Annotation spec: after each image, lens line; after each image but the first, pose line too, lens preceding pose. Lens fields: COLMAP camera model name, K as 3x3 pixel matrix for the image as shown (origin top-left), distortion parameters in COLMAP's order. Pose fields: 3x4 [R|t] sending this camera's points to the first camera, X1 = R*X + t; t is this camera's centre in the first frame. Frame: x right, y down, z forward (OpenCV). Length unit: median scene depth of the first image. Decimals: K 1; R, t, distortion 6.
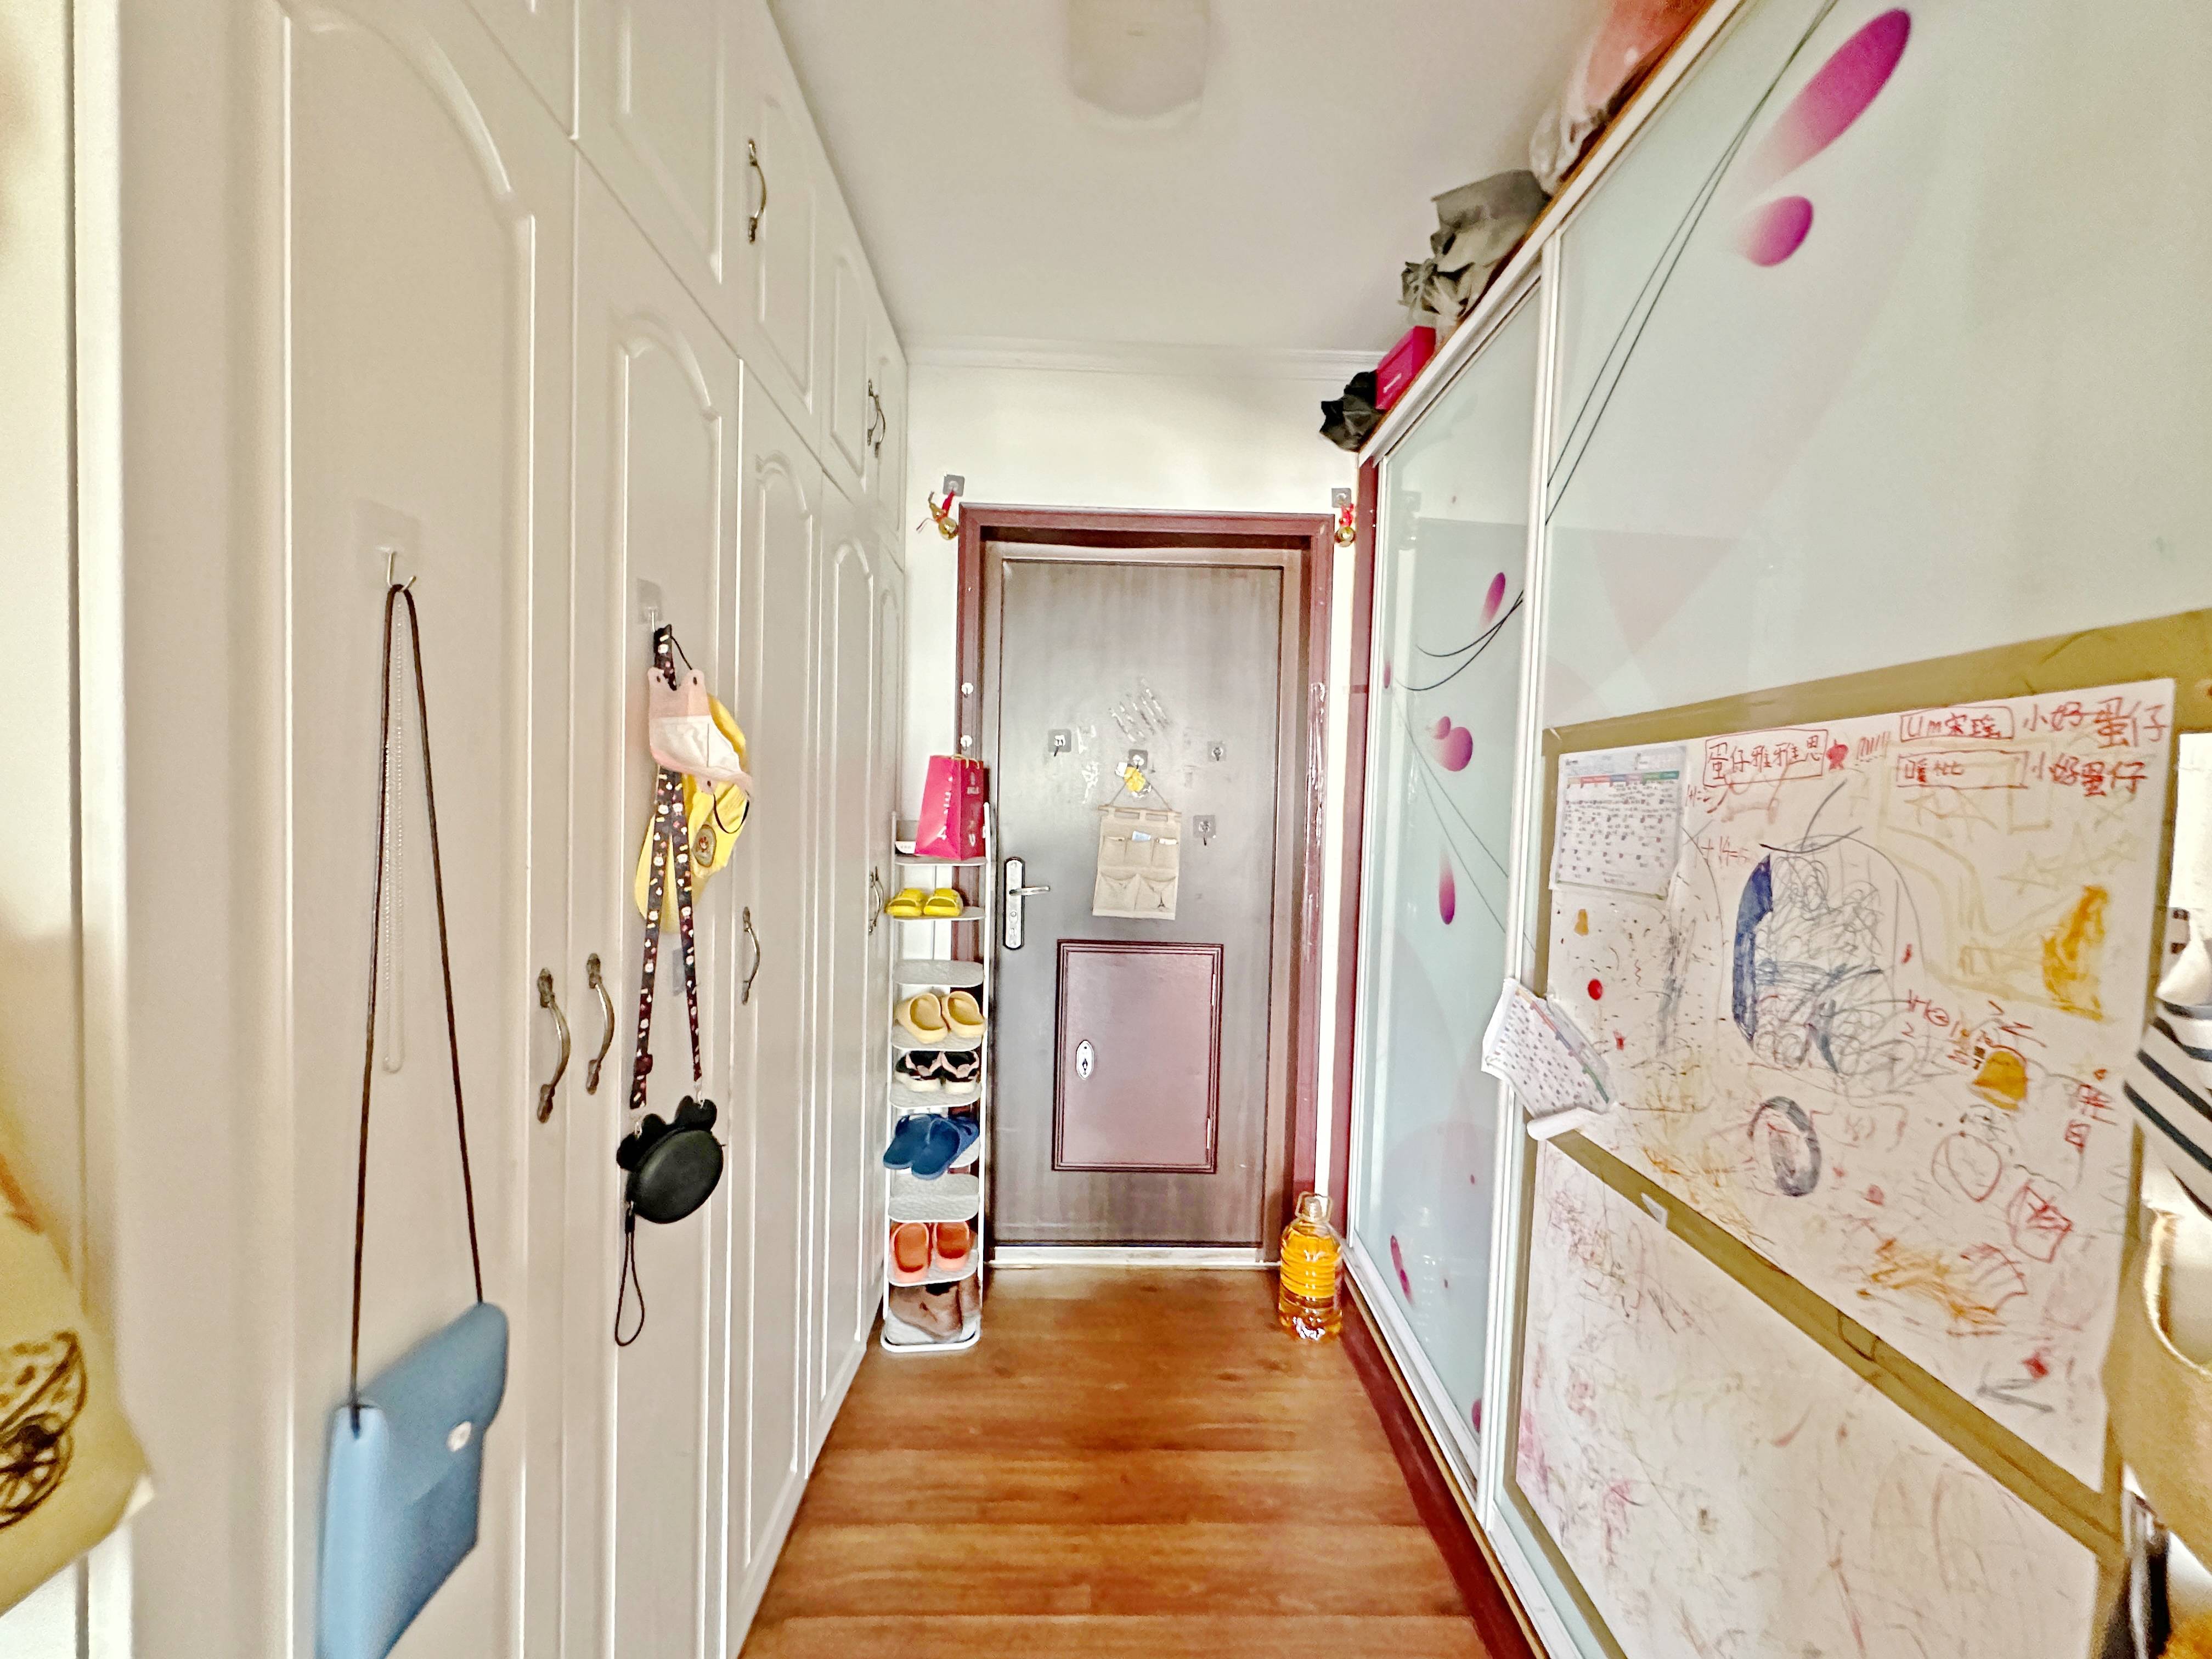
lens RADIAL K [[875.2, 0, 1104.7], [0, 875.2, 828.8], [0, 0, 1]] dist [-0.001881, 0.000707]
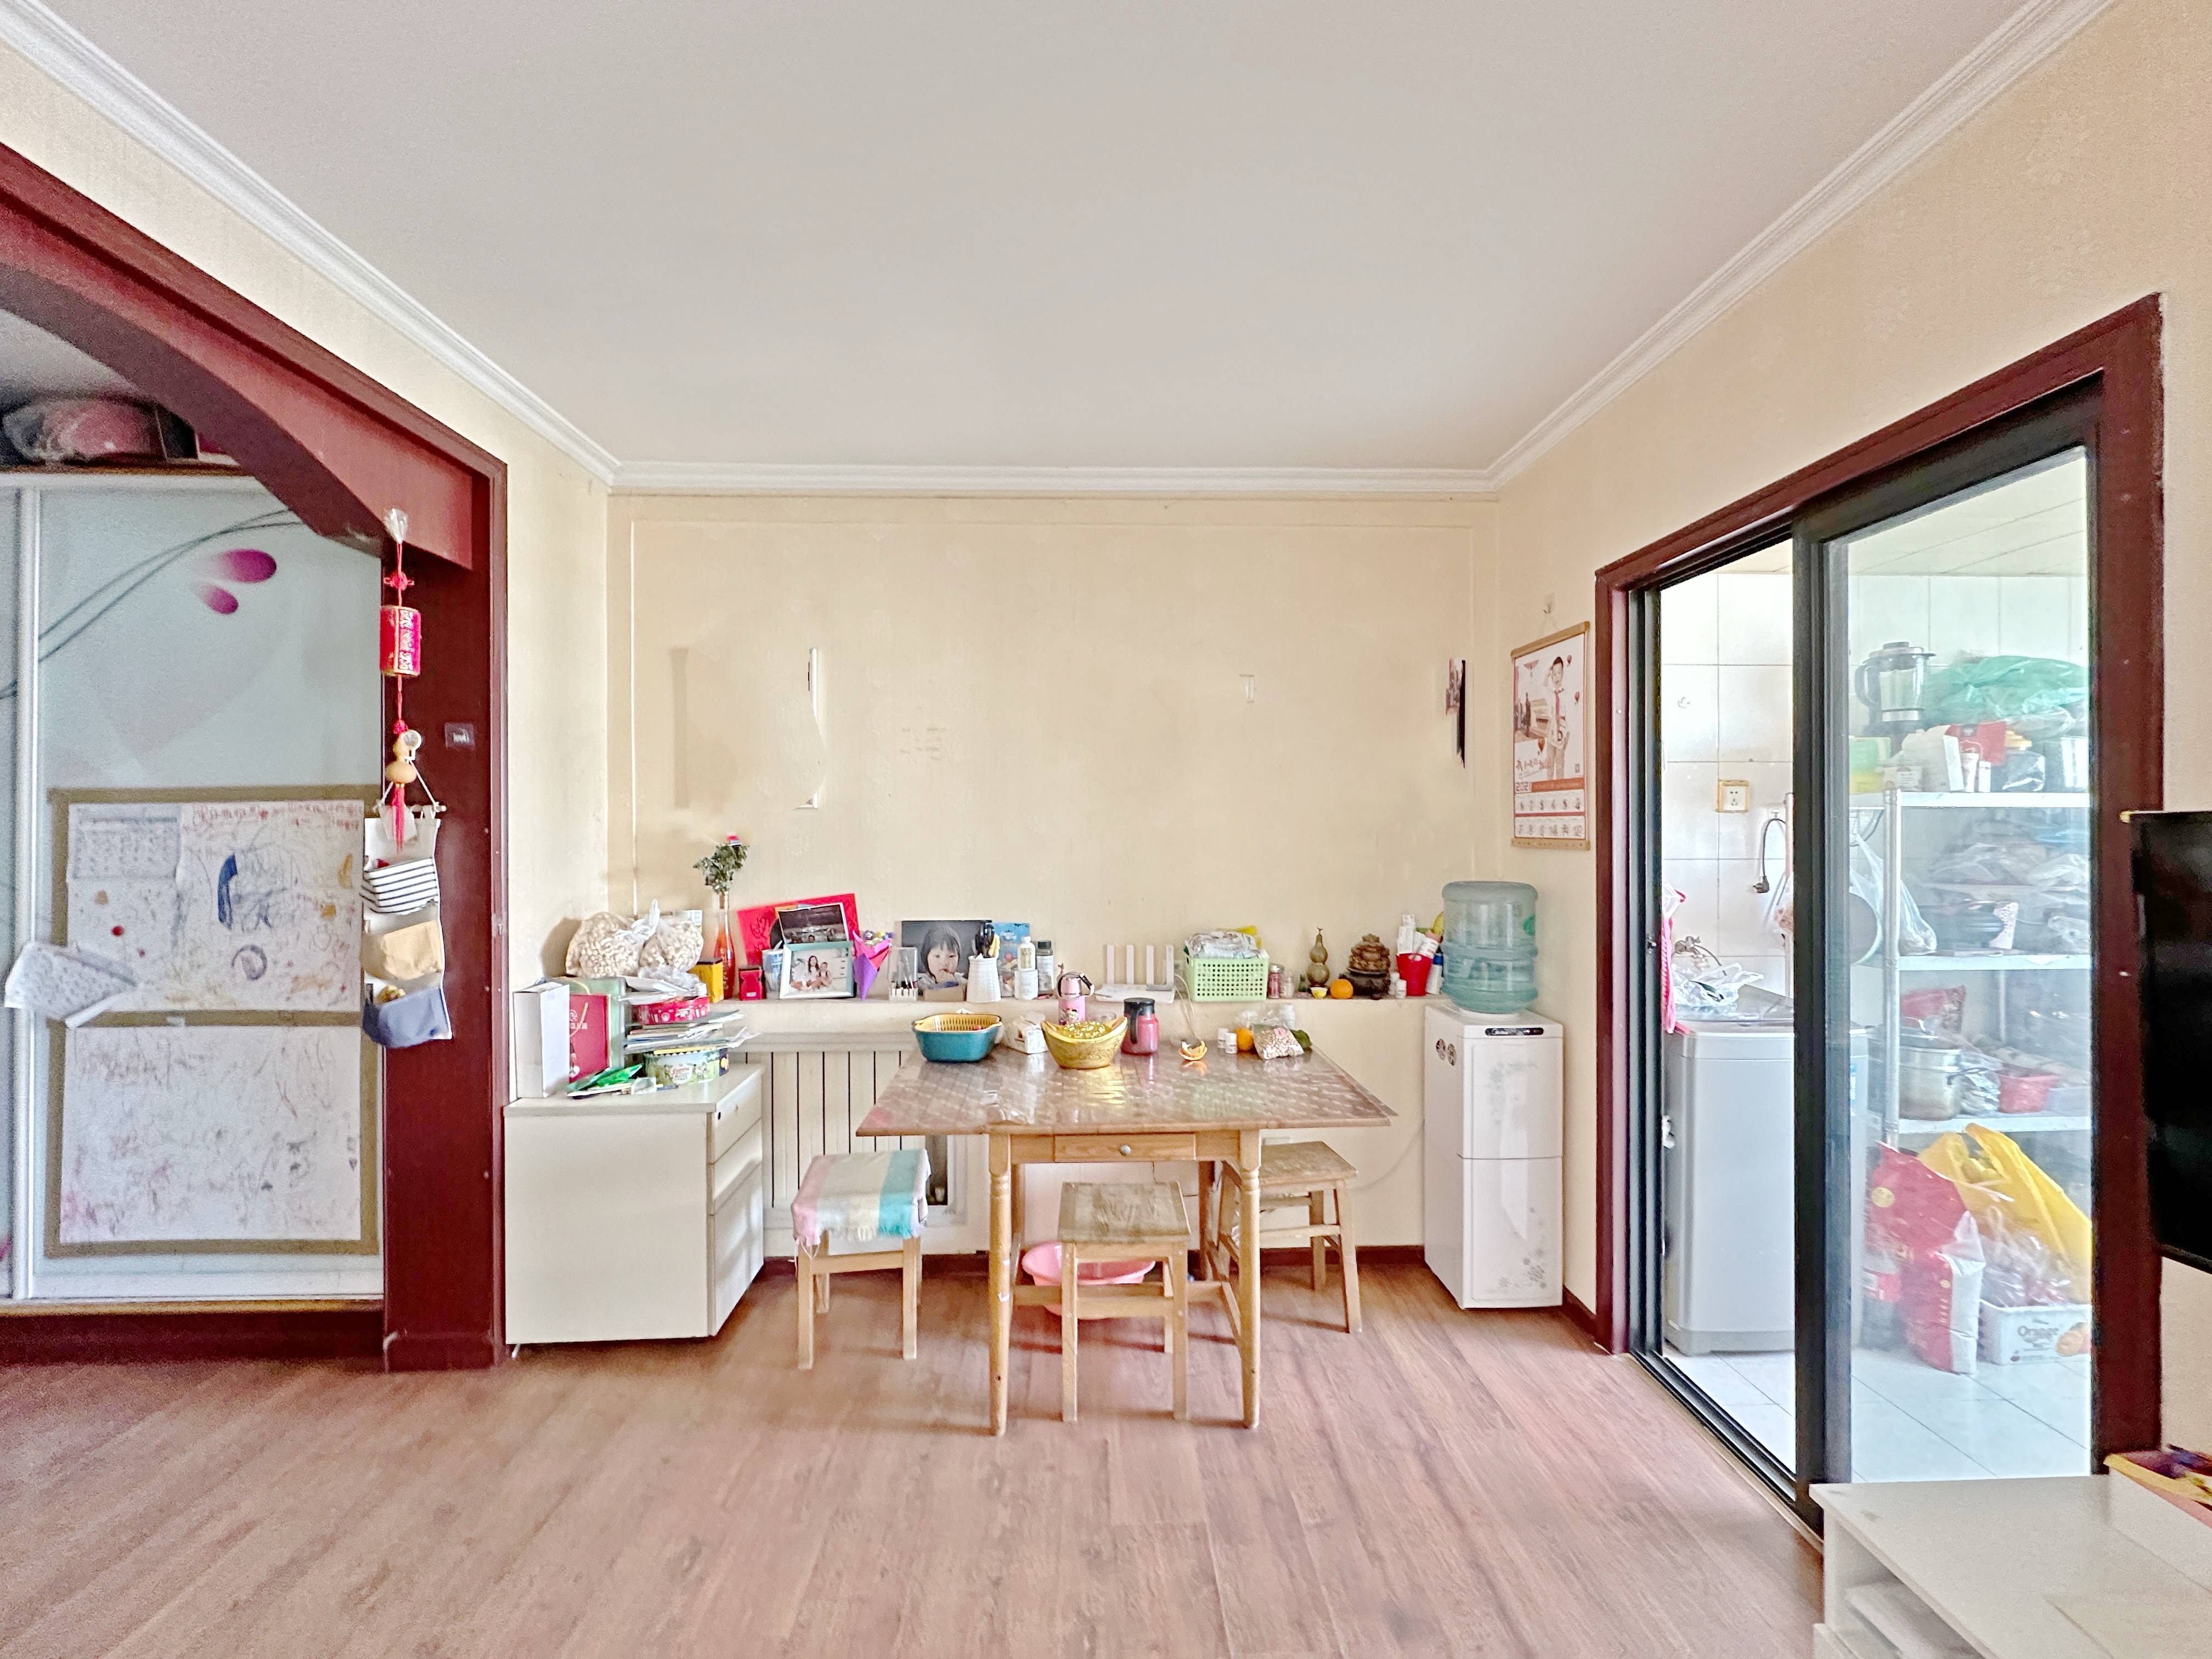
lens RADIAL K [[875.2, 0, 1105.5], [0, 875.2, 829.5], [0, 0, 1]] dist [-0.001881, 0.000707]
pose [[-0.013066, -0.028368, 0.999512, -1.804873], [0.032727, 0.999050, 0.028783, -0.027711], [-0.999379, 0.033087, -0.012125, -1.495598]]
